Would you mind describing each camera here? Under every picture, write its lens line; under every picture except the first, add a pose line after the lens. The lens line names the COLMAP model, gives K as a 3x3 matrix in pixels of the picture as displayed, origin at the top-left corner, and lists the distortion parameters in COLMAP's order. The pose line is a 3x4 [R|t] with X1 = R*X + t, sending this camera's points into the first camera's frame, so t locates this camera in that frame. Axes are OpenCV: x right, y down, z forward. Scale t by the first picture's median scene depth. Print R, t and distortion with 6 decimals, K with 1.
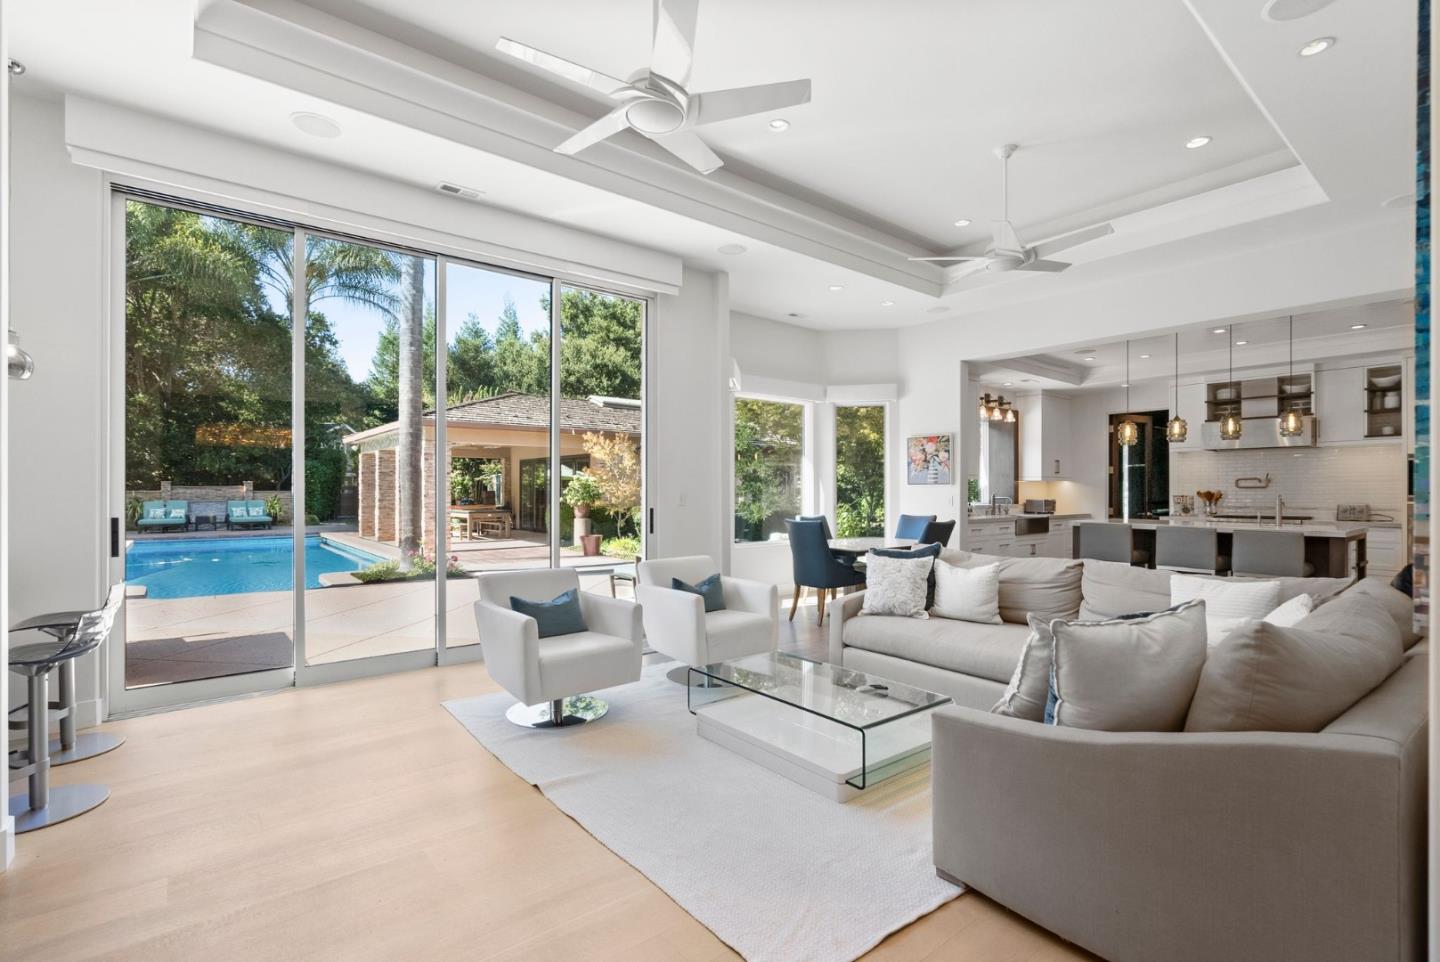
lens RADIAL K [[665.5, 0, 727.9], [0, 665.5, 489.1], [0, 0, 1]] dist [-0.004032, -0.000834]
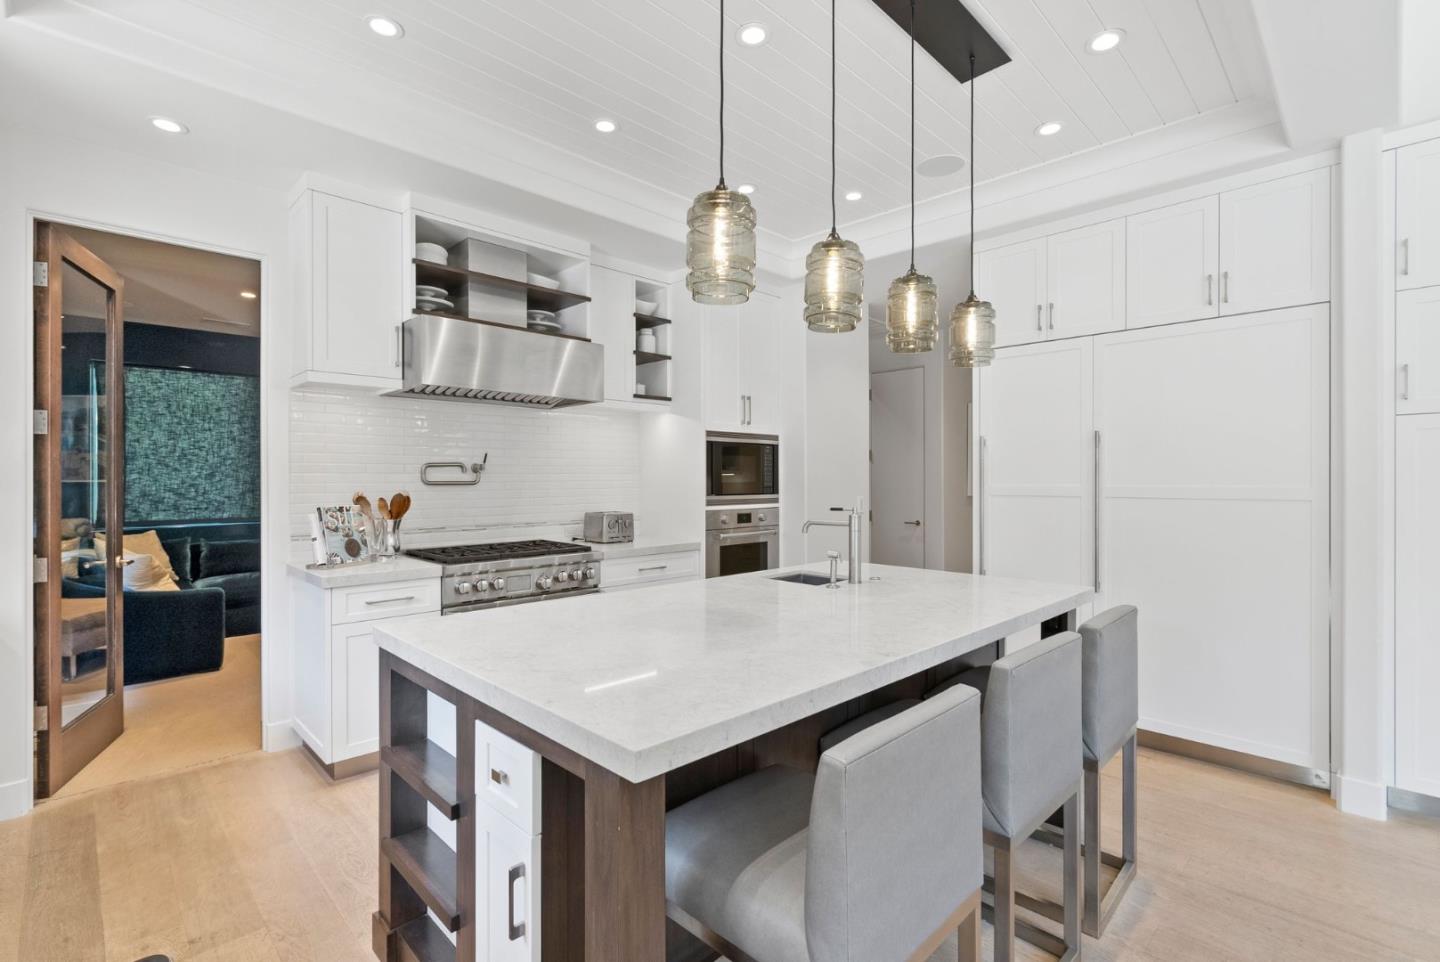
lens RADIAL K [[665.5, 0, 720.3], [0, 665.5, 478.0], [0, 0, 1]] dist [-0.004032, -0.000834]
pose [[-0.100016, 0.001342, 0.994985, 0.326769], [-0.010516, 0.999942, -0.002406, -0.007217], [-0.994930, -0.010703, -0.099996, 0.877031]]
